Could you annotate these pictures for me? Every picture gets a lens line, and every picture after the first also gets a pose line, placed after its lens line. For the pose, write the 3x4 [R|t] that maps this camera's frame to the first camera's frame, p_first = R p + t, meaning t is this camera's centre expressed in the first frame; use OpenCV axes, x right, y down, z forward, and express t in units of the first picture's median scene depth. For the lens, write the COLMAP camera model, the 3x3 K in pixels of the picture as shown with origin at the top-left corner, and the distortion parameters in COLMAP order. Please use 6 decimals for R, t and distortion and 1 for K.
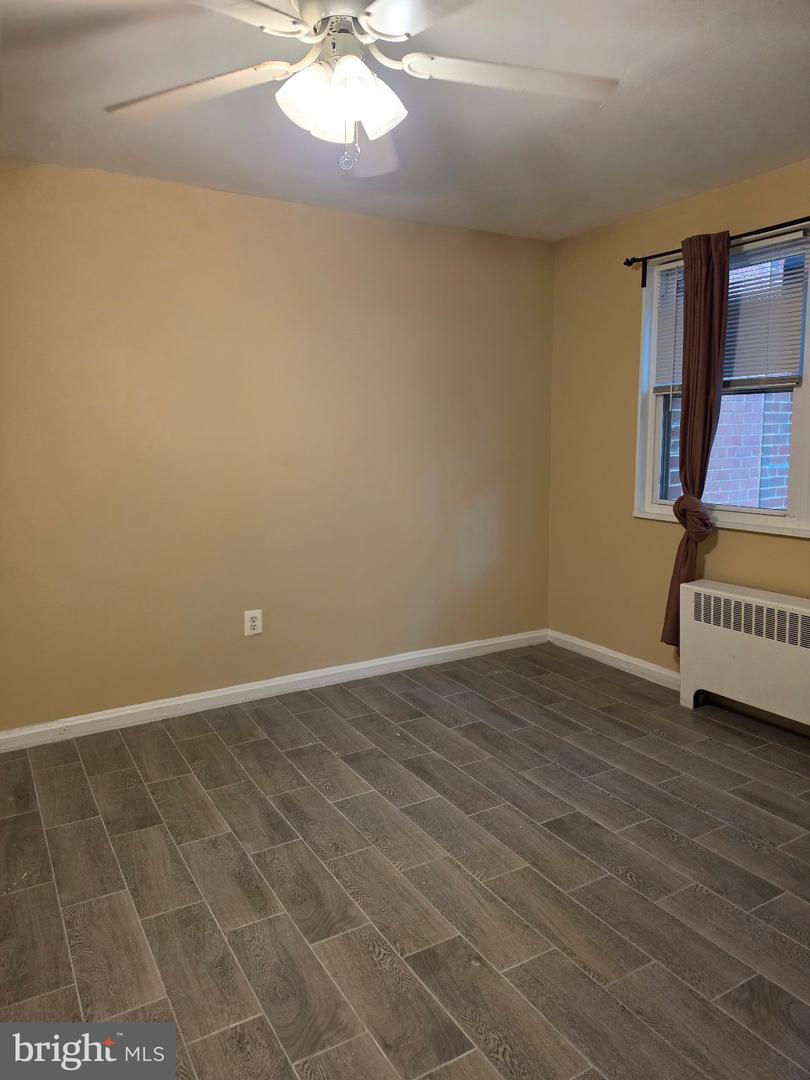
lens RADIAL K [[751.1, 0, 406.8], [0, 751.1, 540.2], [0, 0, 1]] dist [0.023880, -0.028130]
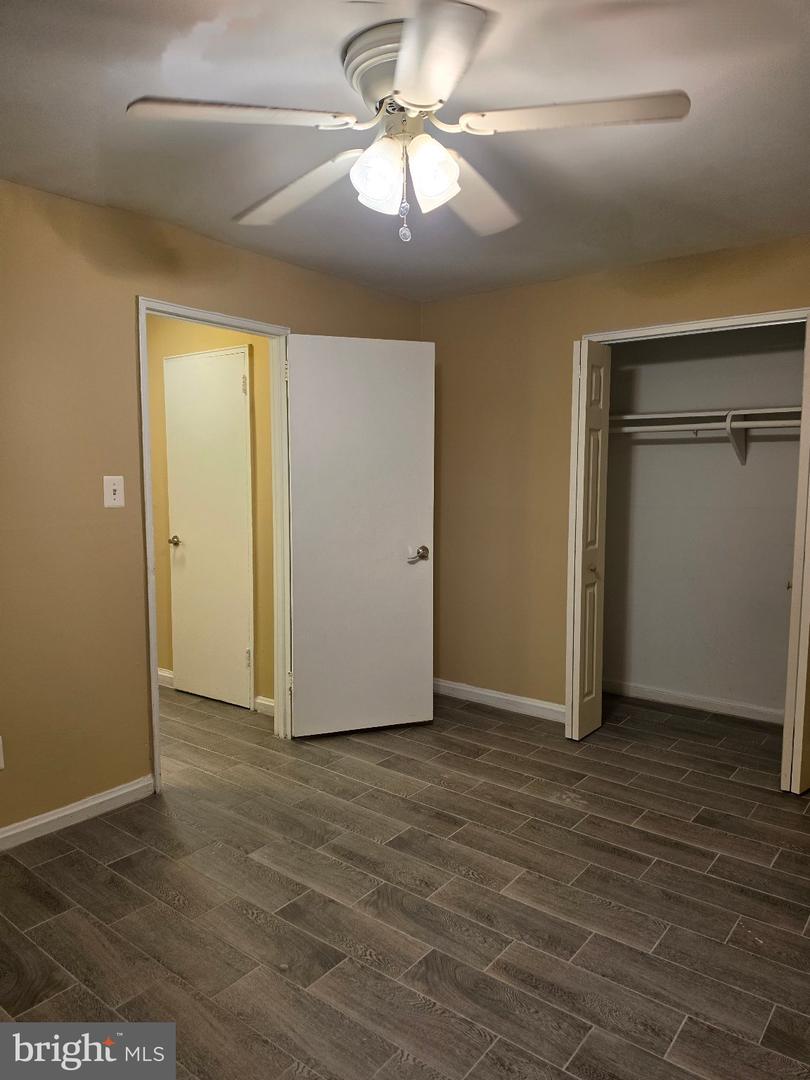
lens RADIAL K [[751.1, 0, 405.5], [0, 751.1, 537.0], [0, 0, 1]] dist [0.023880, -0.028130]
pose [[-0.926476, 0.047499, -0.373343, 0.300633], [-0.042836, 0.972248, 0.229996, -0.313771], [0.373907, 0.229078, -0.898731, 1.854408]]
